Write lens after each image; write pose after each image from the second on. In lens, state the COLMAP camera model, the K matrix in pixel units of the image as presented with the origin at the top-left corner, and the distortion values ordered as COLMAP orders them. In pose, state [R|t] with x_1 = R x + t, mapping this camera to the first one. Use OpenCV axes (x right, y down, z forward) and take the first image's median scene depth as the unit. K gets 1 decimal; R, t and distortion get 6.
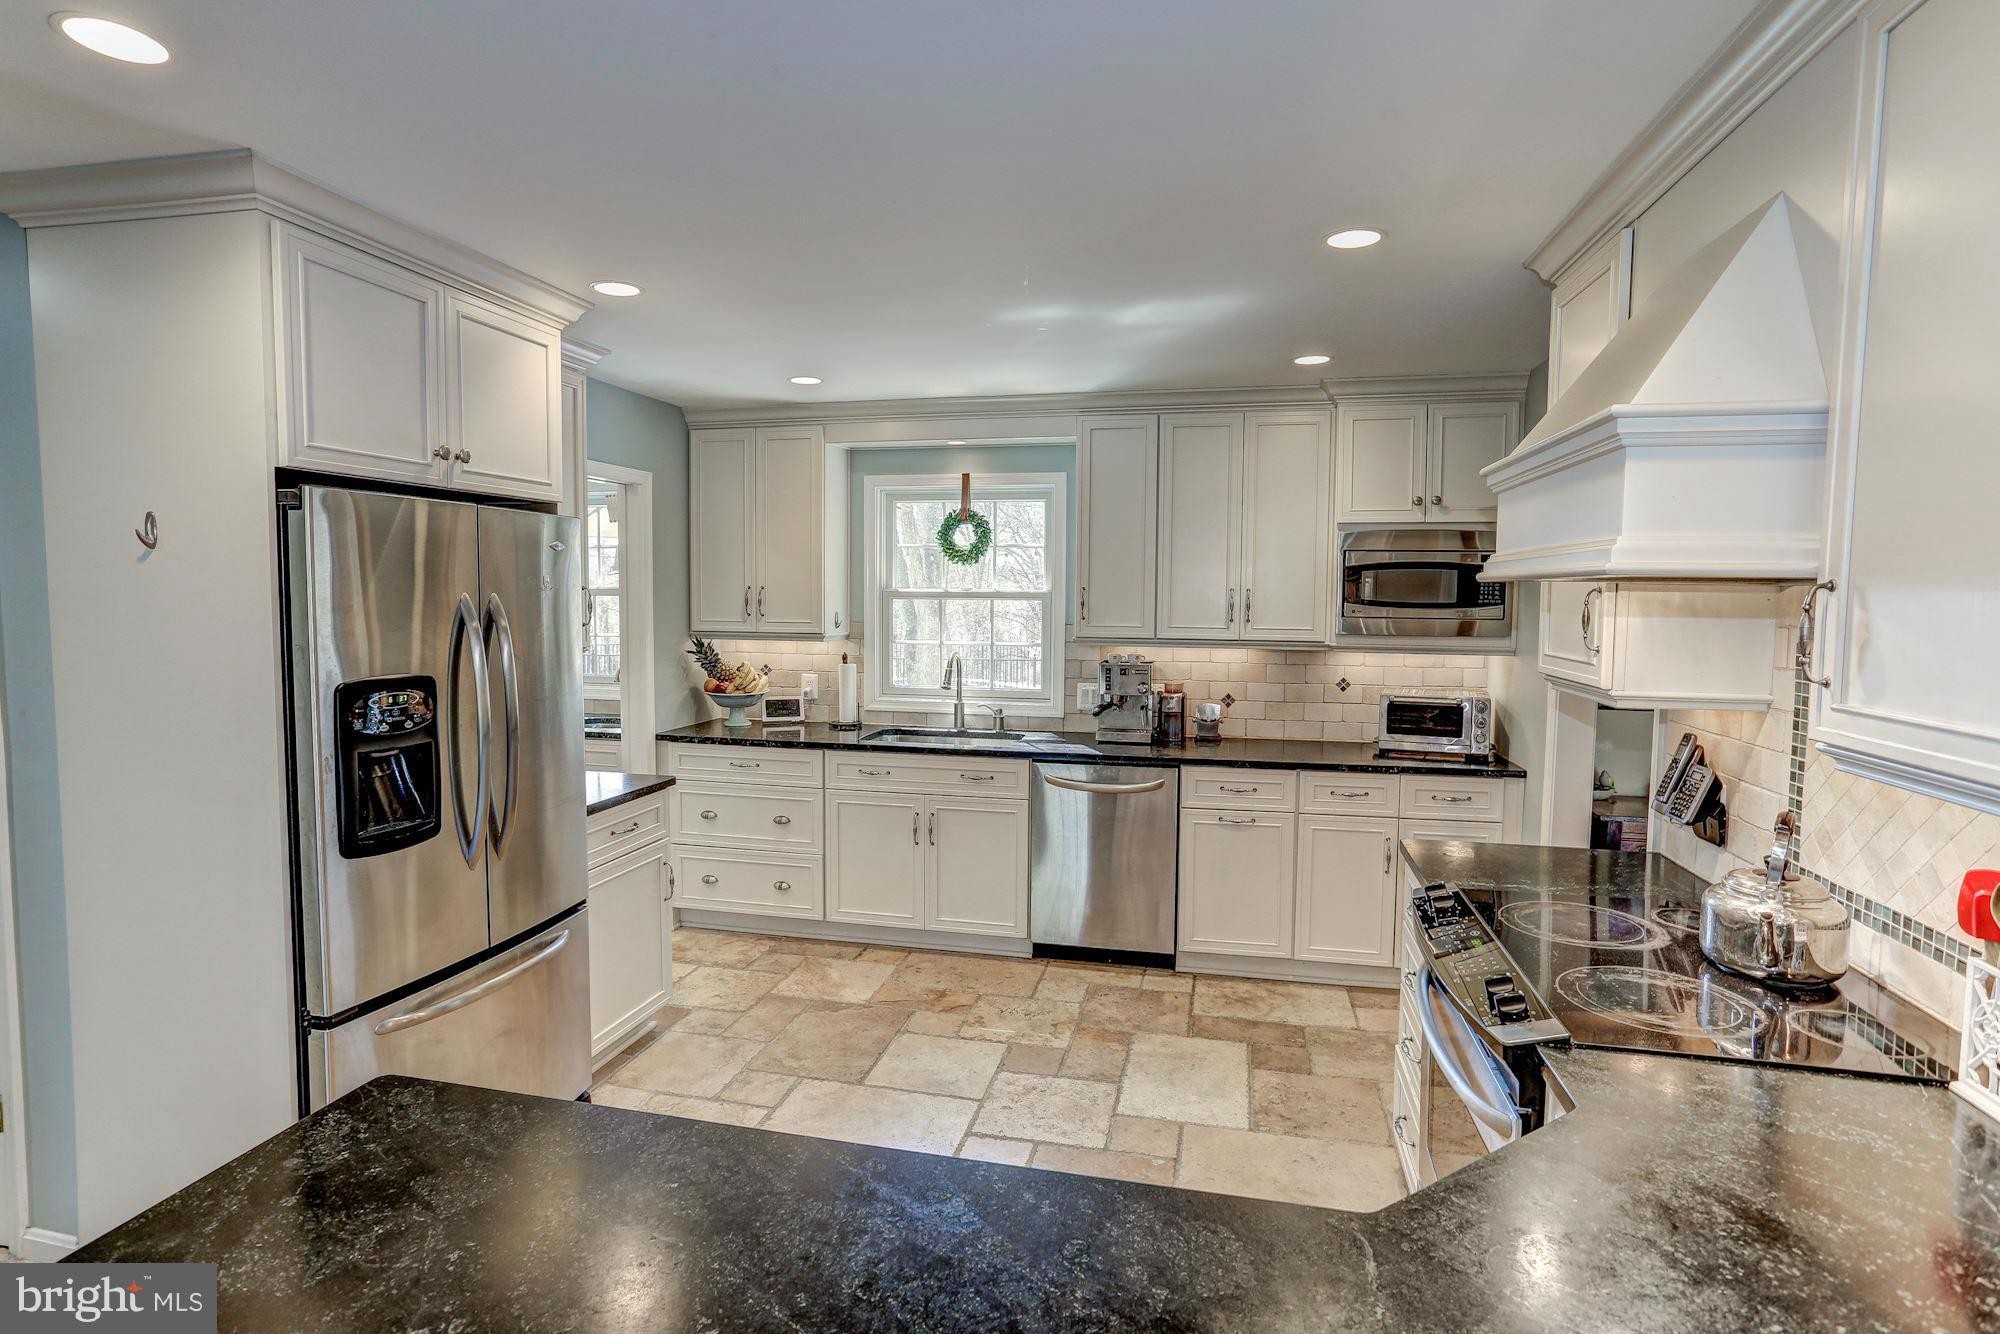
lens RADIAL K [[997.6, 0, 994.4], [0, 997.6, 656.8], [0, 0, 1]] dist [-0.054000, 0.002901]
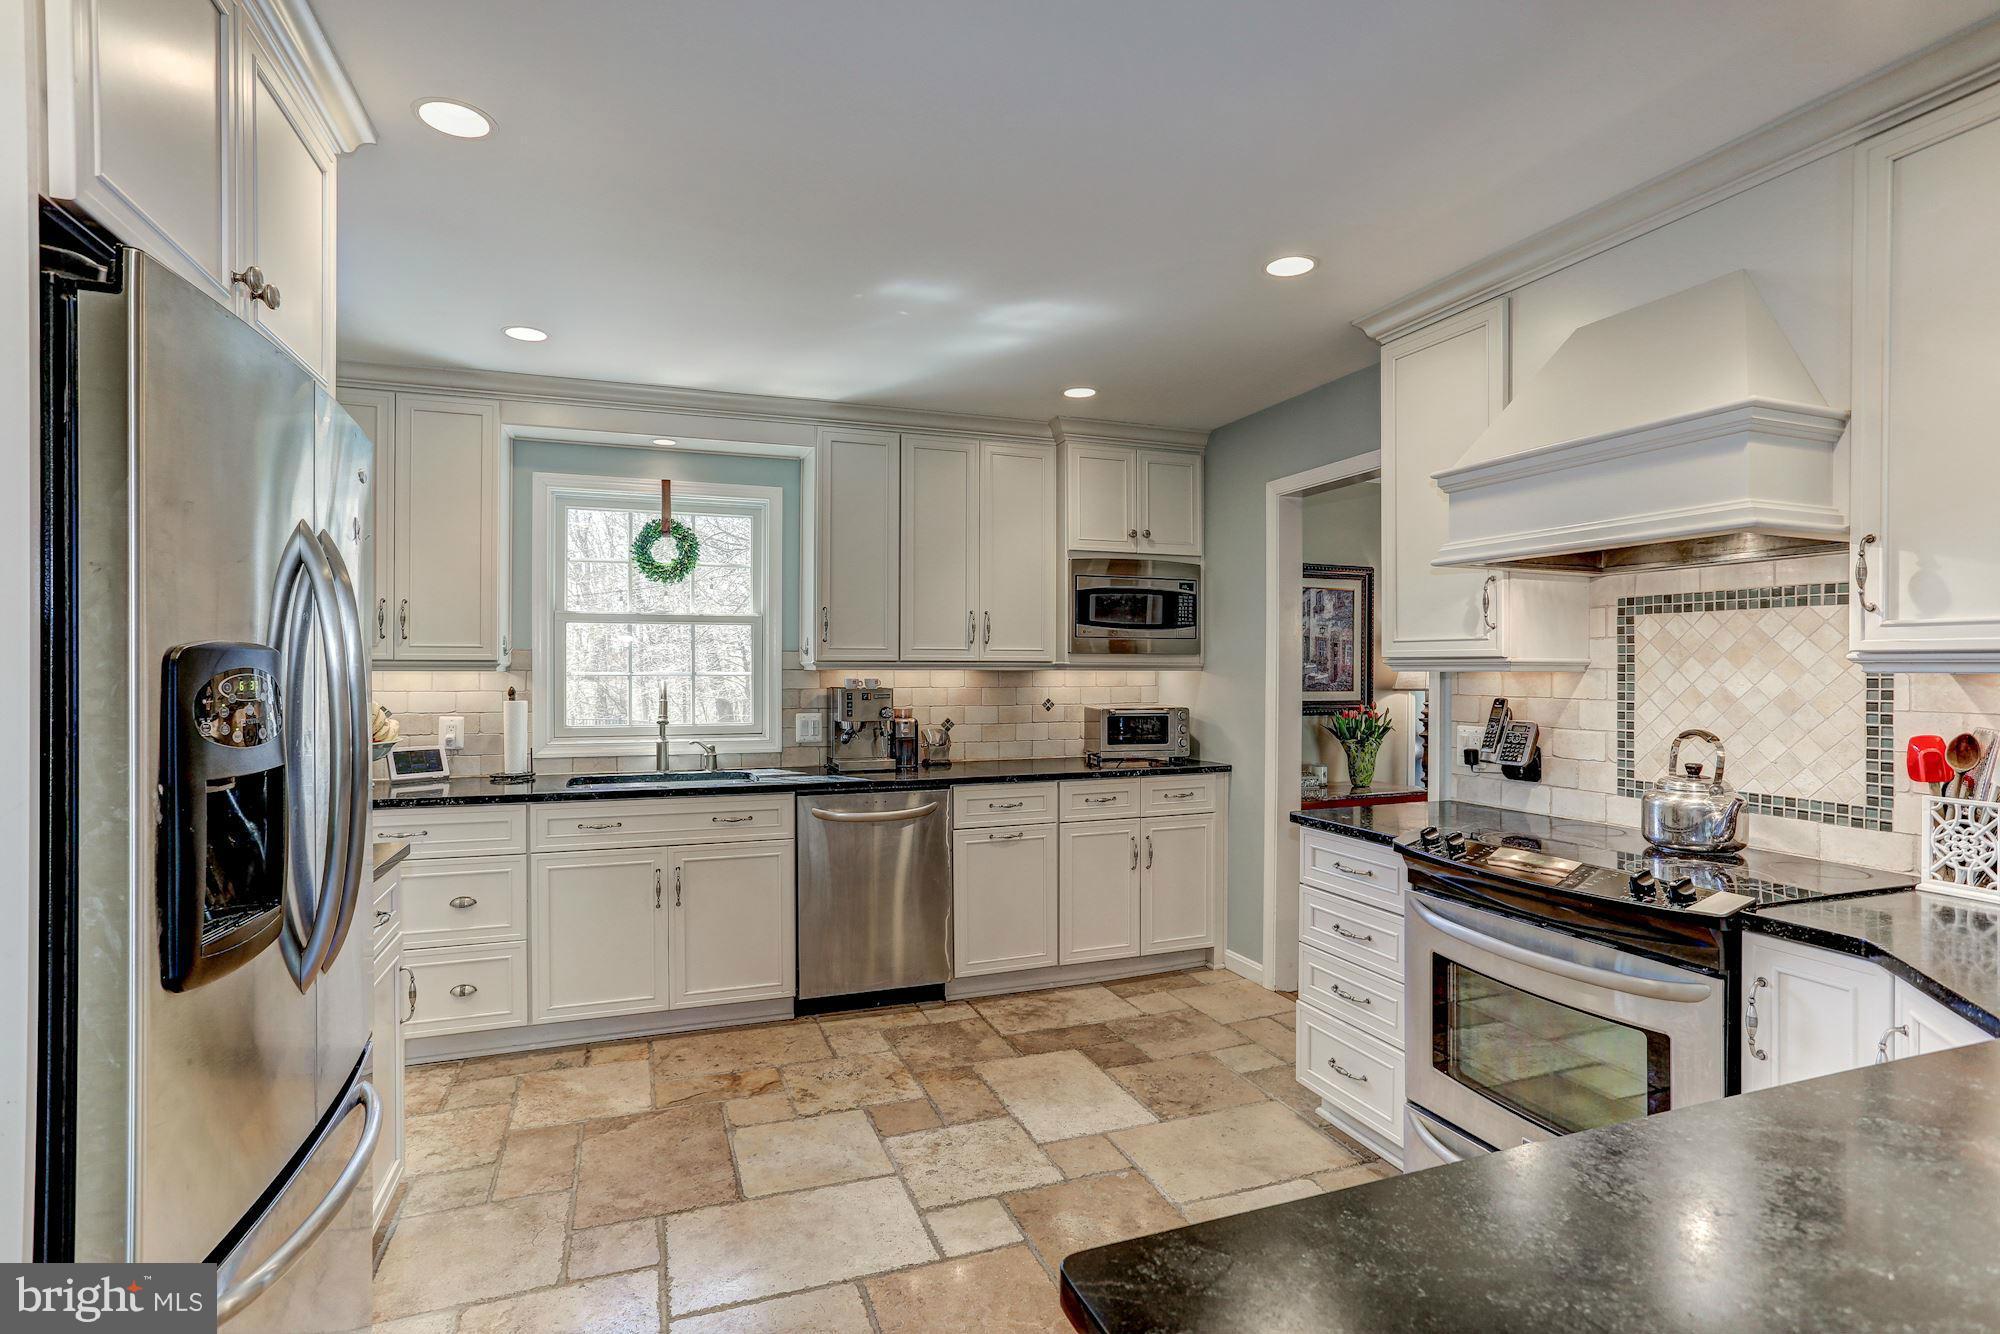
lens RADIAL K [[958.8, 0, 989.7], [0, 958.8, 667.8], [0, 0, 1]] dist [-0.035121, 0.004552]
pose [[0.834754, -0.006341, 0.550587, -0.296036], [0.041108, 0.997861, -0.050832, 0.041808], [-0.549086, 0.065065, 0.833229, 0.178374]]
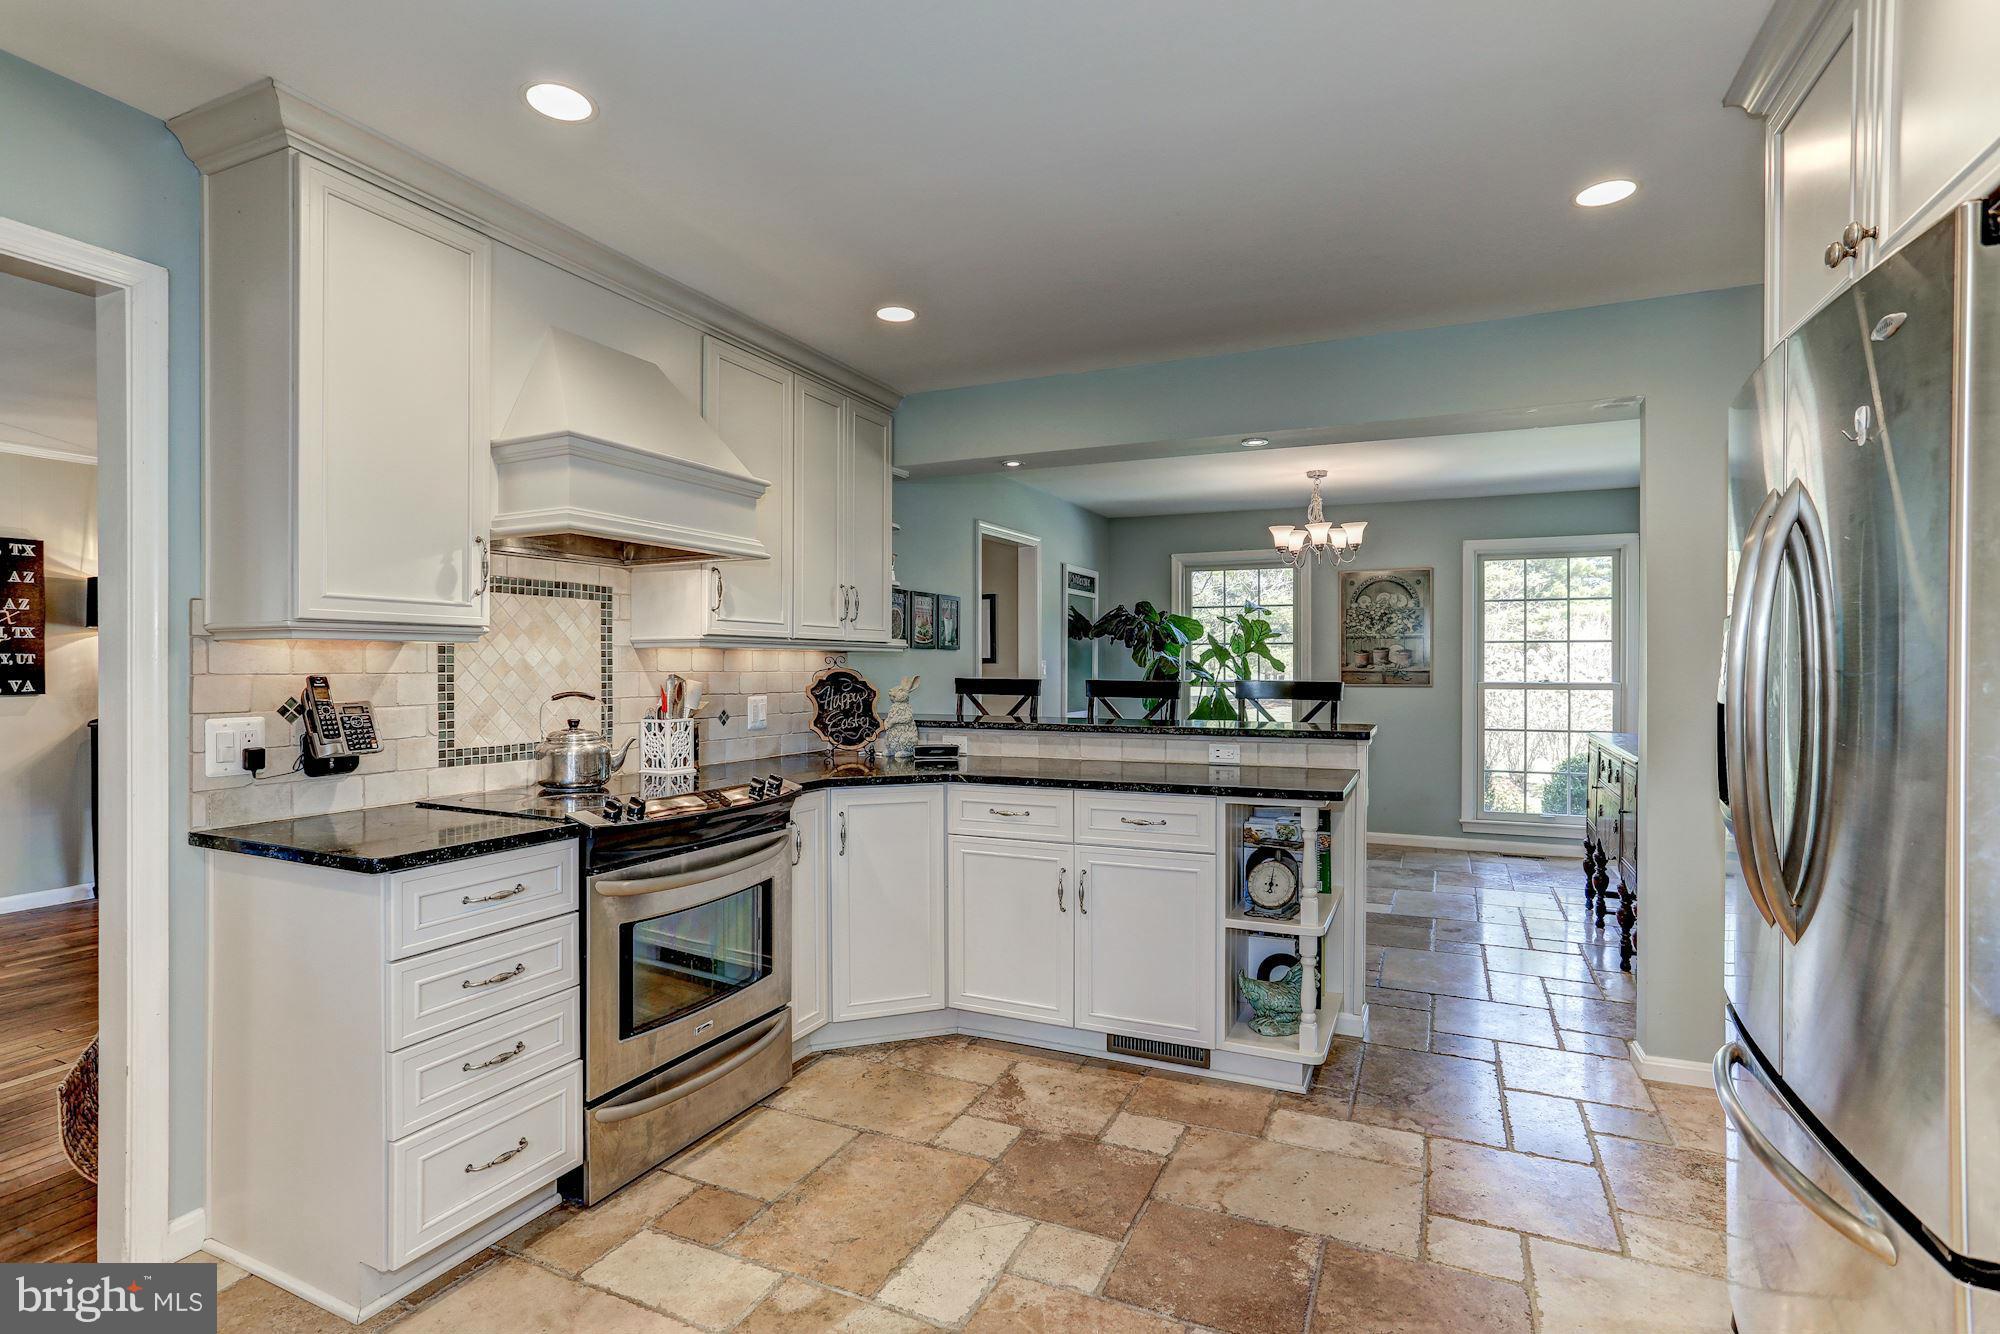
lens RADIAL K [[958.8, 0, 1008.8], [0, 958.8, 660.1], [0, 0, 1]] dist [-0.035121, 0.004552]
pose [[-0.978199, -0.014034, 0.207193, -0.107464], [0.000462, 0.997565, 0.069748, -0.003352], [-0.207667, 0.068323, -0.975811, 1.001221]]
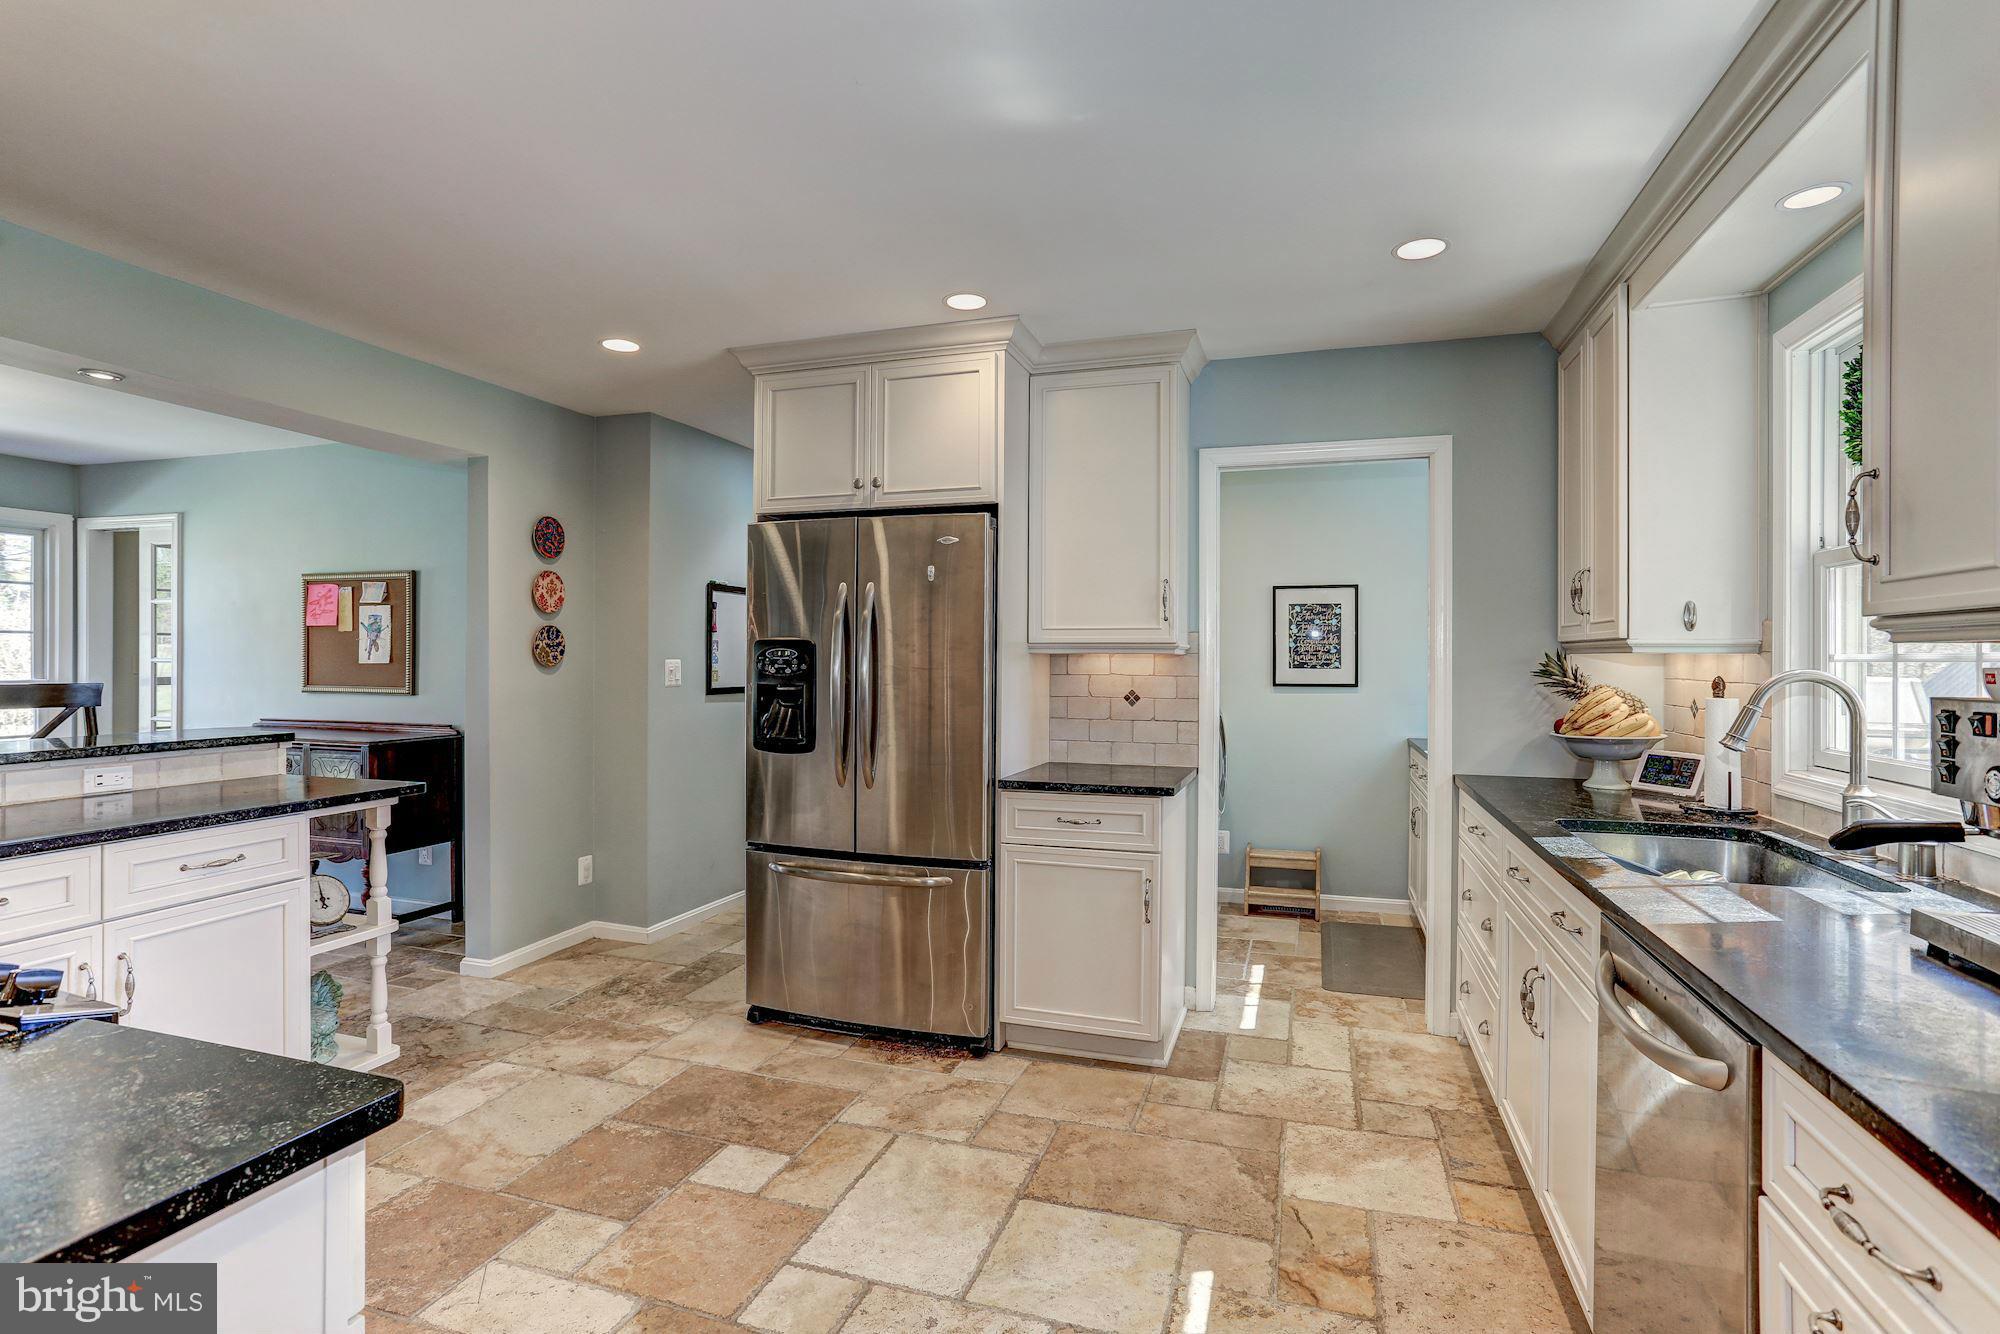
lens RADIAL K [[958.8, 0, 1003.0], [0, 958.8, 666.5], [0, 0, 1]] dist [-0.035121, 0.004552]
pose [[-0.084524, -0.001687, -0.996420, 0.455599], [-0.070156, 0.997527, 0.004262, 0.018040], [0.993949, 0.070265, -0.084433, 0.783265]]
